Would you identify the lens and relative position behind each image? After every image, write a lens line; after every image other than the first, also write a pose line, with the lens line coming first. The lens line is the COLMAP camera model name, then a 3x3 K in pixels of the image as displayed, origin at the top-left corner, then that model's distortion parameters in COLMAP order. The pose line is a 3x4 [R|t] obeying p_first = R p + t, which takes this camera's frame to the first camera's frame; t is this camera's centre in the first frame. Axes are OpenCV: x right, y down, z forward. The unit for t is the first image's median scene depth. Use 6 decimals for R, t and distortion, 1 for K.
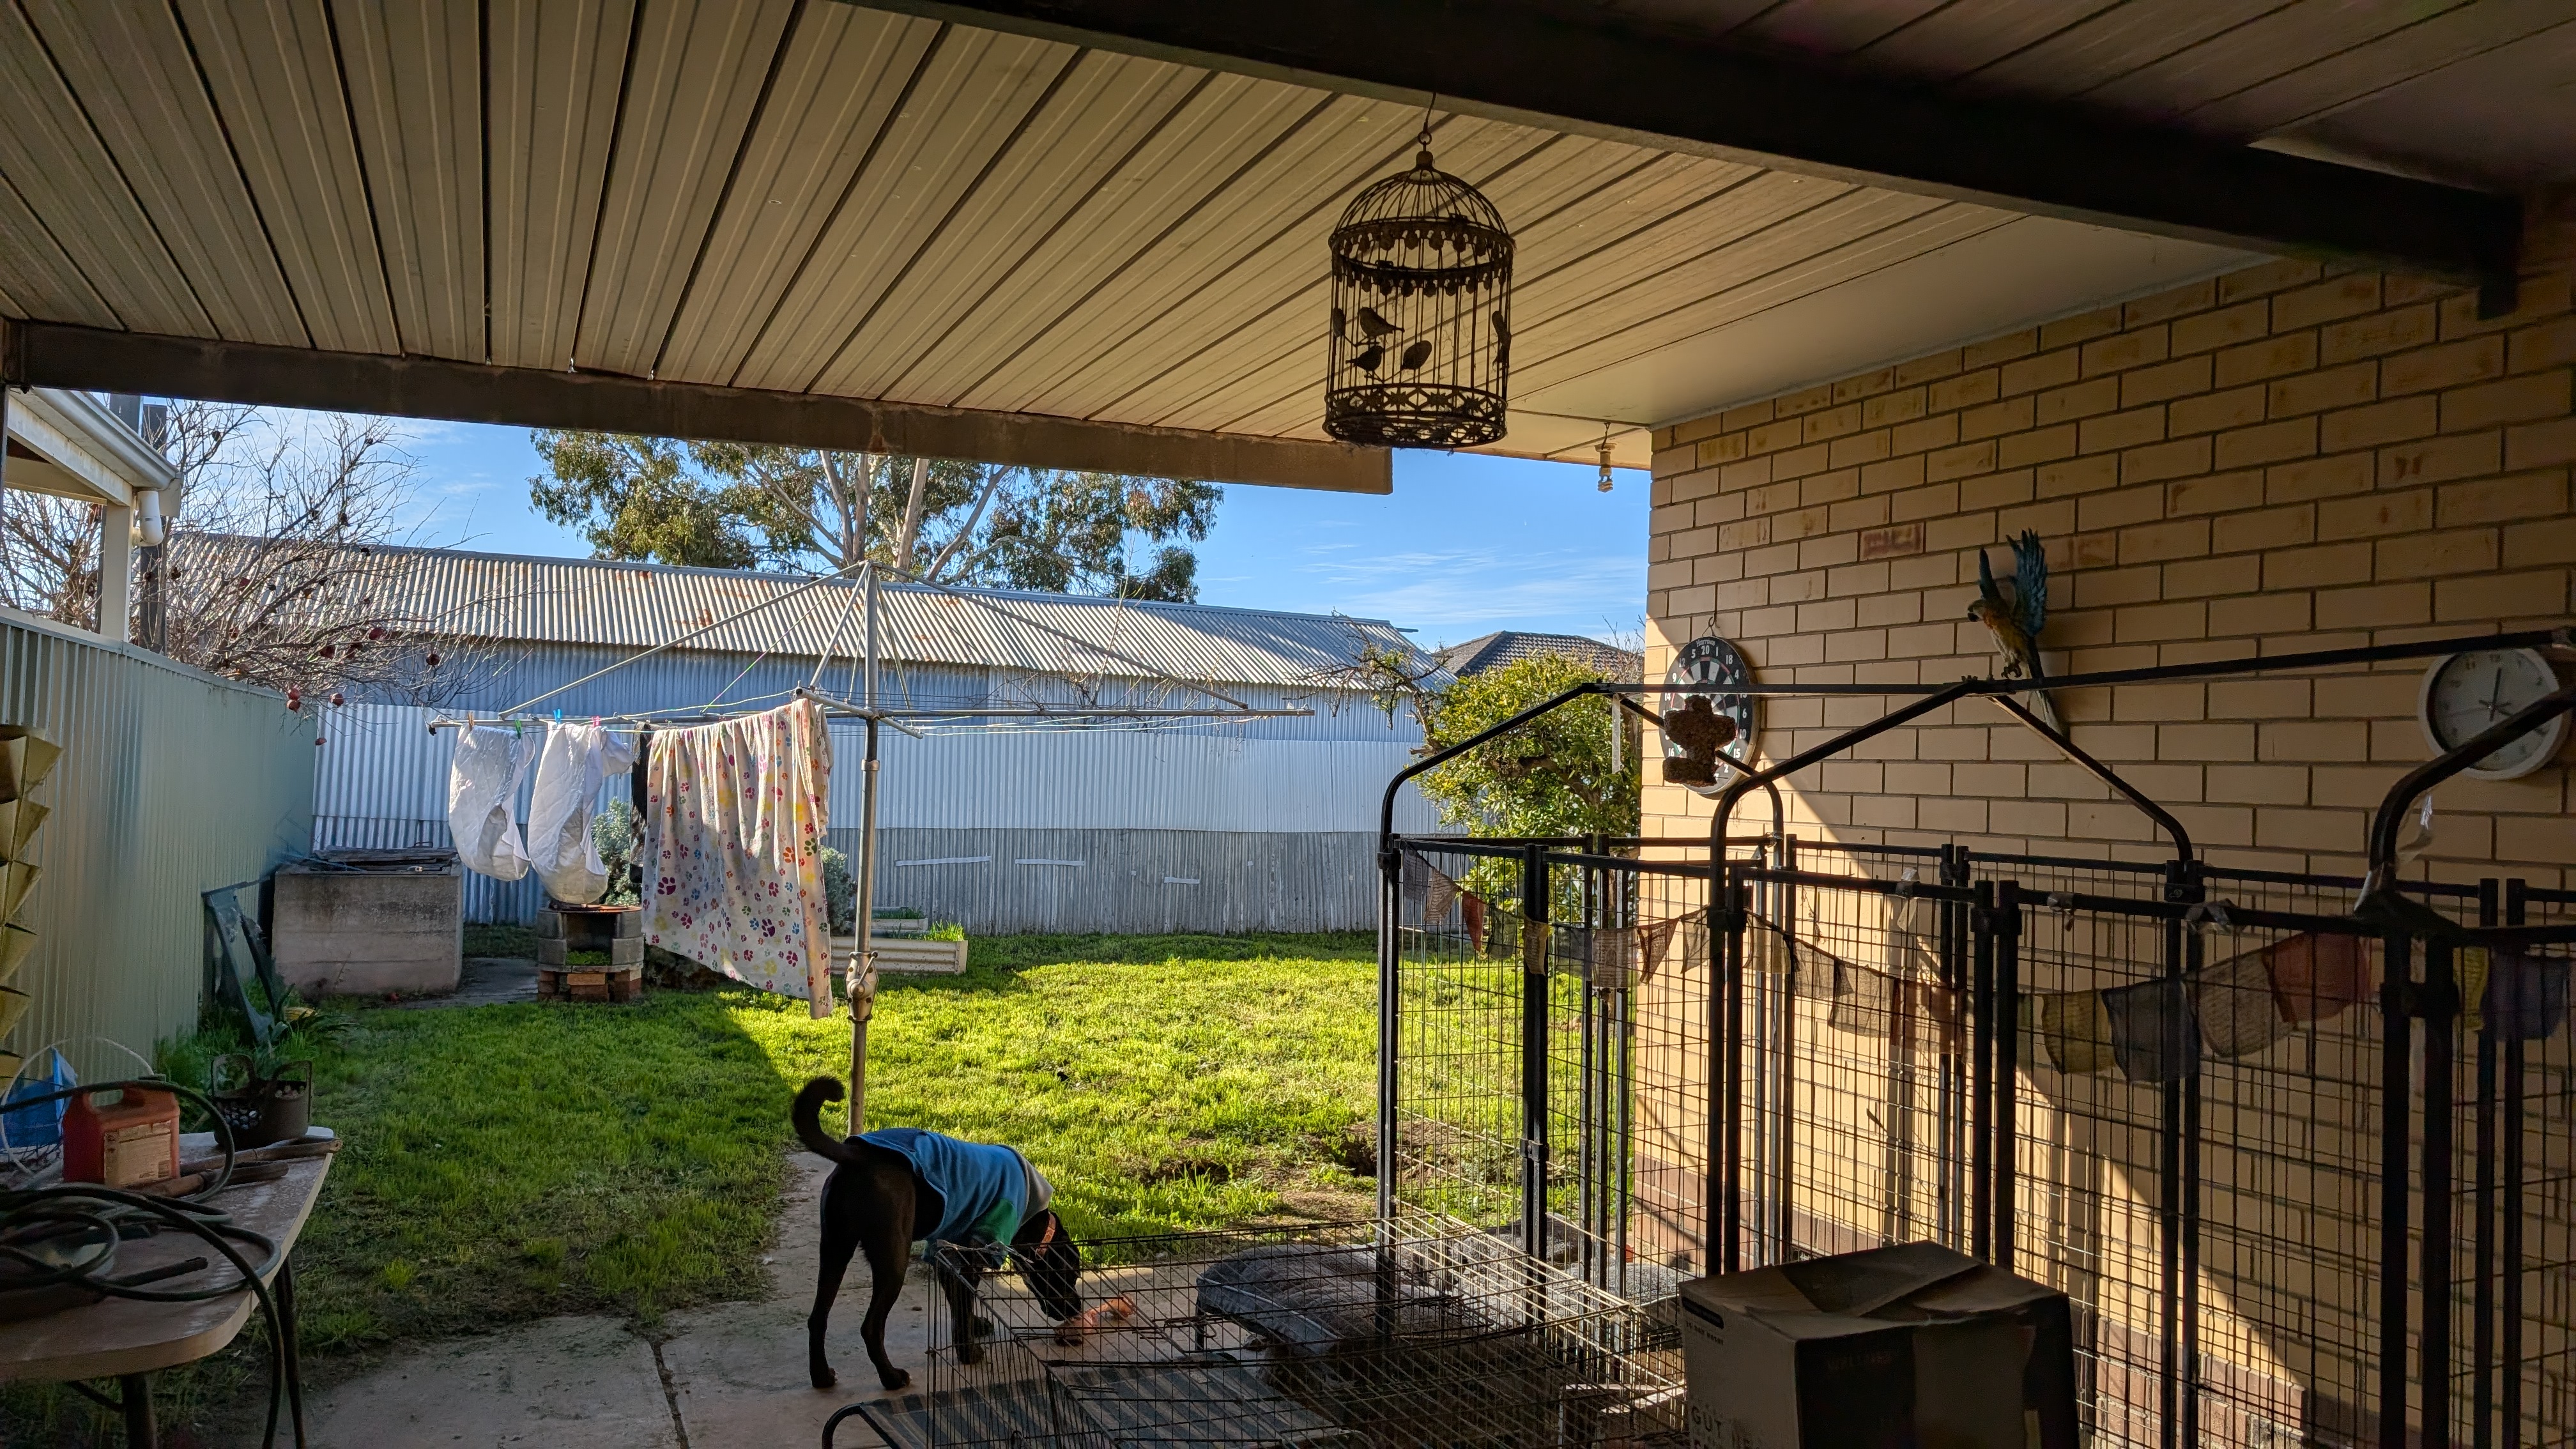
lens RADIAL K [[1861.3, 0, 1288.0], [0, 1861.3, 724.5], [0, 0, 1]] dist [-0.050140, -0.003857]
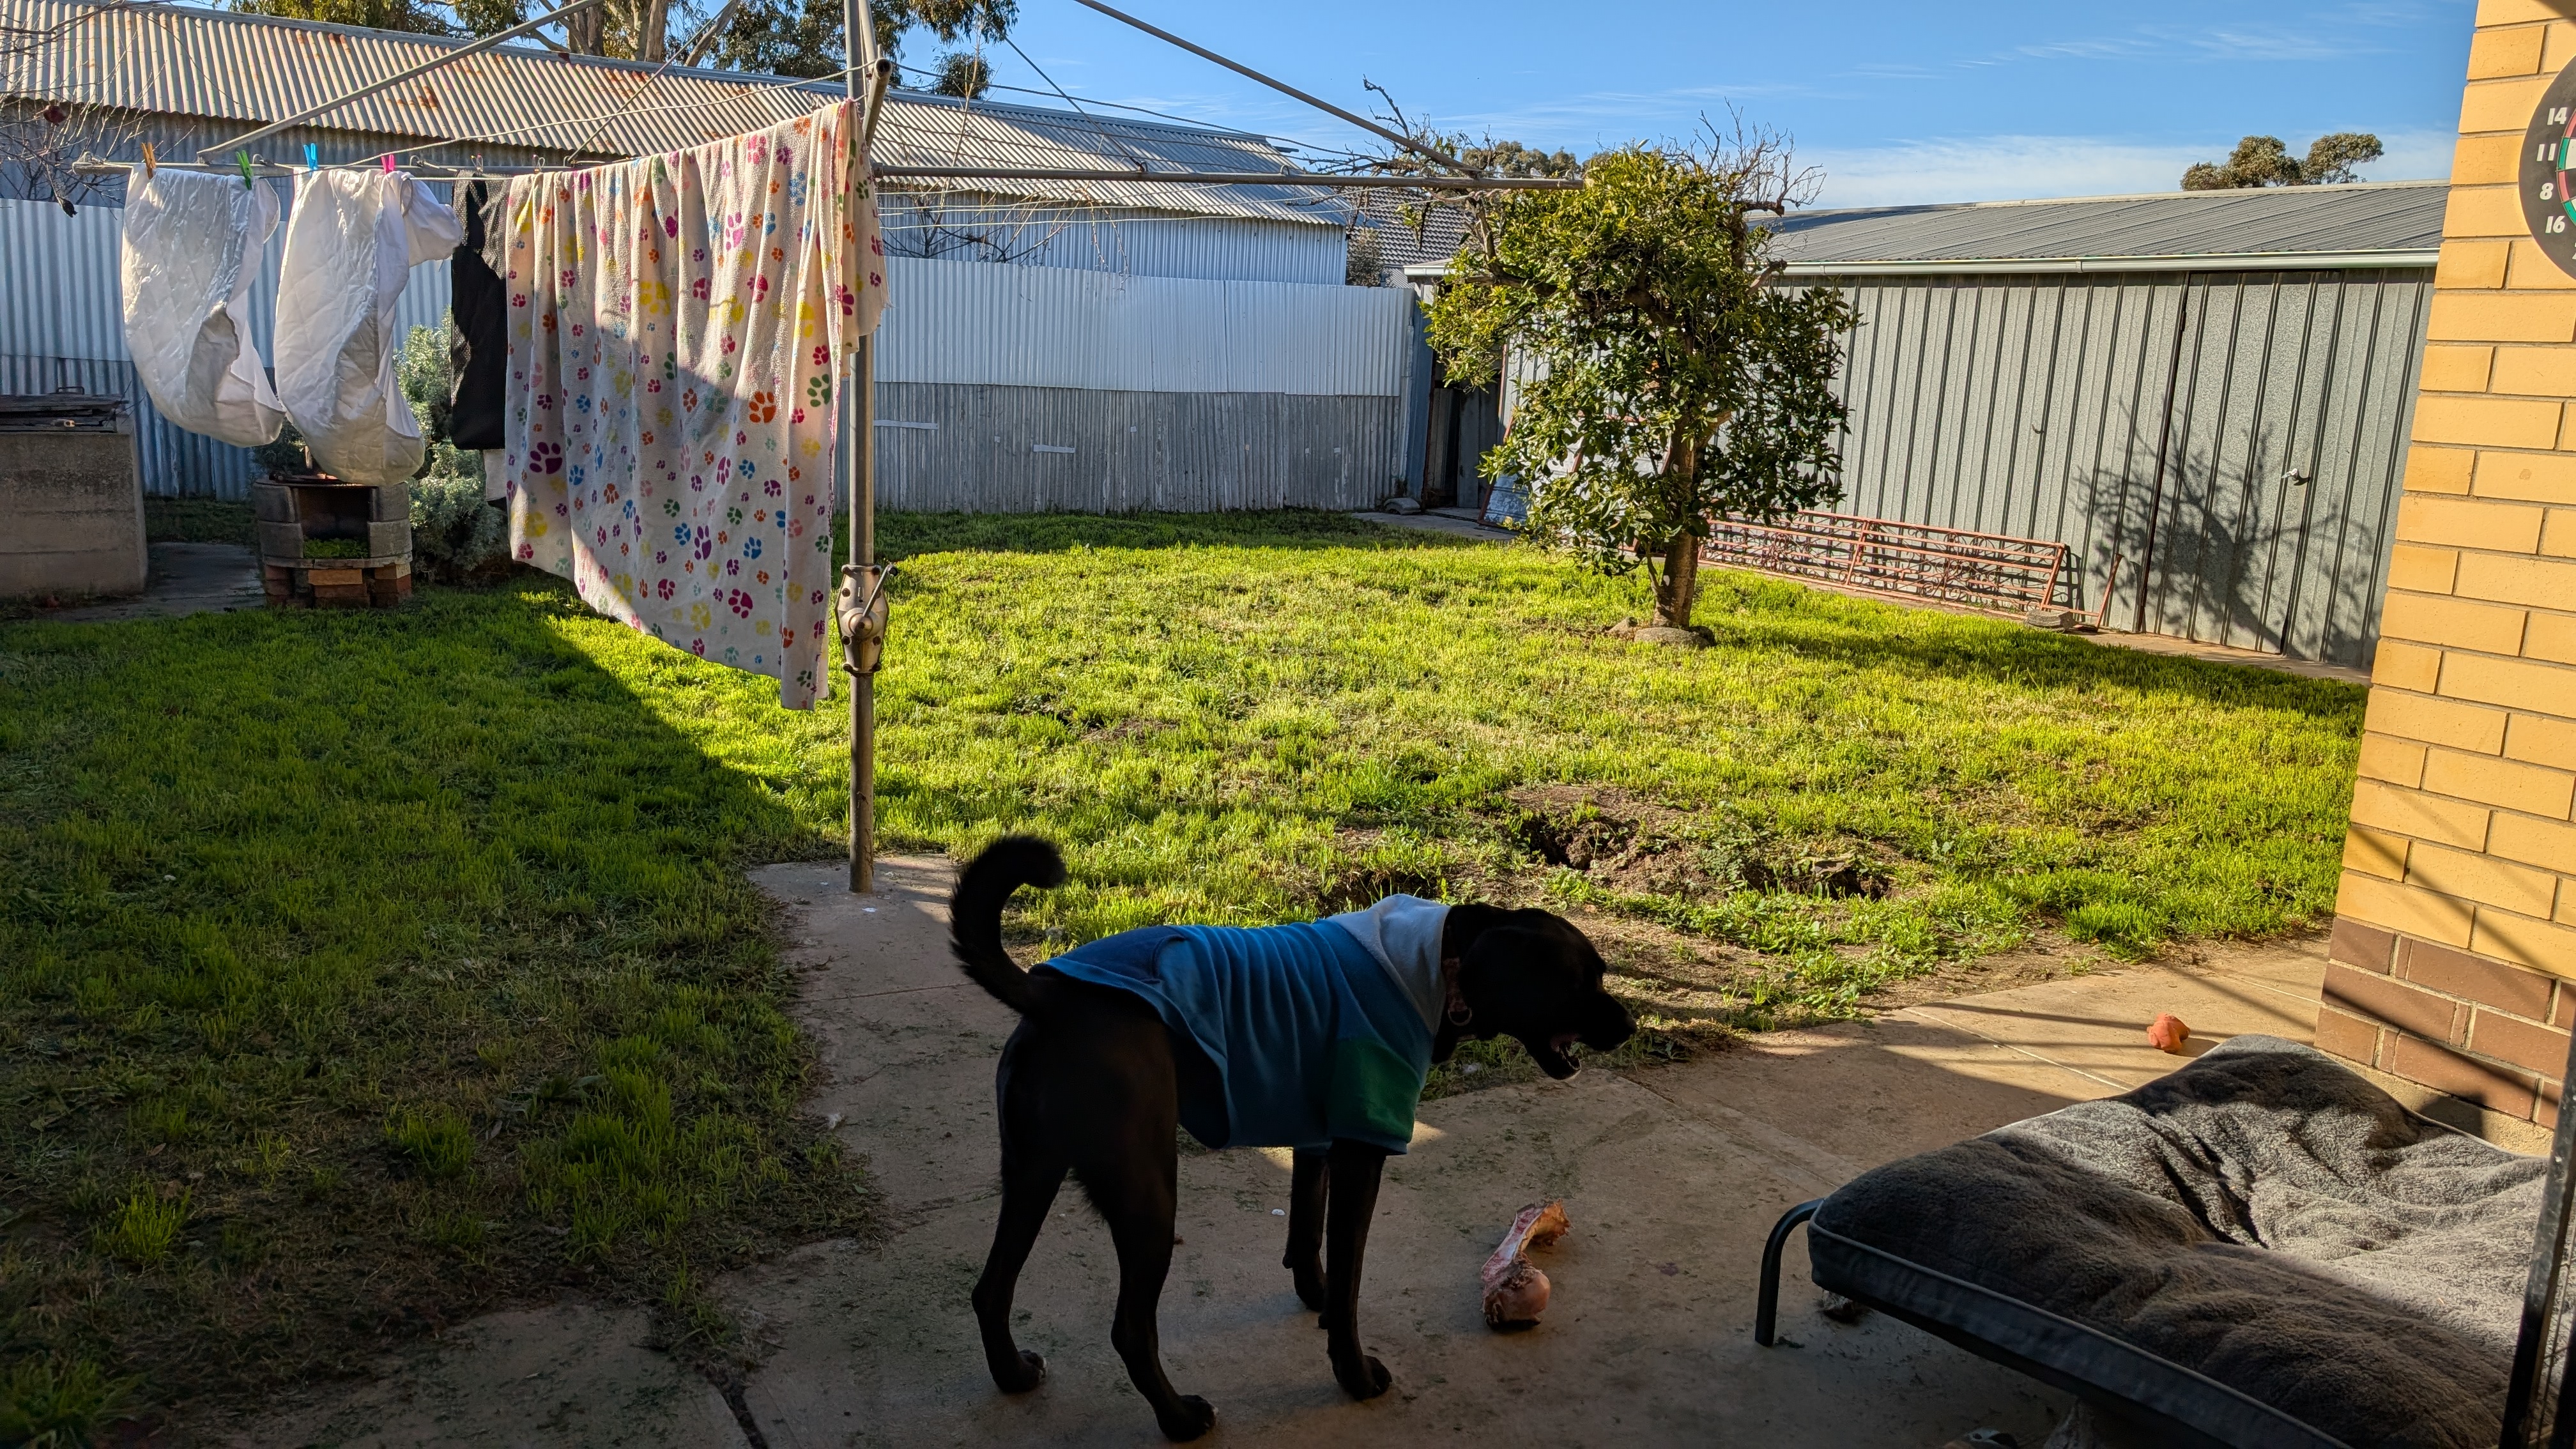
lens RADIAL K [[1883.5, 0, 1265.9], [0, 1883.5, 767.9], [0, 0, 1]] dist [0.023664, -0.047918]
pose [[0.992479, -0.007989, 0.122157, -0.128788], [-0.022654, 0.968647, 0.247407, 0.020805], [-0.120304, -0.248314, 0.961180, 0.261895]]
